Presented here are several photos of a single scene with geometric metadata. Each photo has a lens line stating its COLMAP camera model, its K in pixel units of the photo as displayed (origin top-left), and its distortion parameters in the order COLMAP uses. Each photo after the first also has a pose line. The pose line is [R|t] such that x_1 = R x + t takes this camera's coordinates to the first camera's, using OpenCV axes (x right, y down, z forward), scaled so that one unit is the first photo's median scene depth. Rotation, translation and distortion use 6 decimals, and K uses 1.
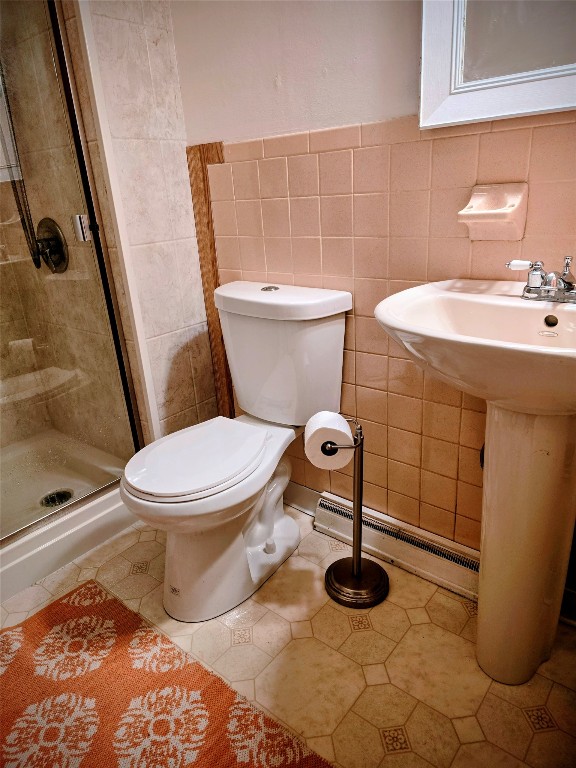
lens RADIAL K [[512.3, 0, 277.0], [0, 512.3, 381.4], [0, 0, 1]] dist [0.046715, -0.045508]
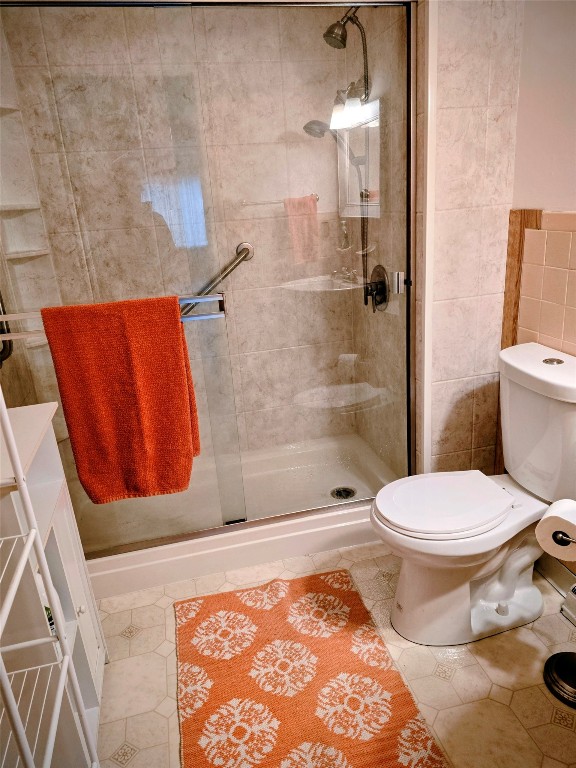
lens RADIAL K [[512.3, 0, 277.0], [0, 512.3, 381.4], [0, 0, 1]] dist [0.046715, -0.045508]
pose [[0.798221, 0.182360, -0.574098, 0.133118], [-0.191992, 0.980388, 0.044472, -0.077316], [0.570949, 0.074724, 0.817578, -0.125078]]
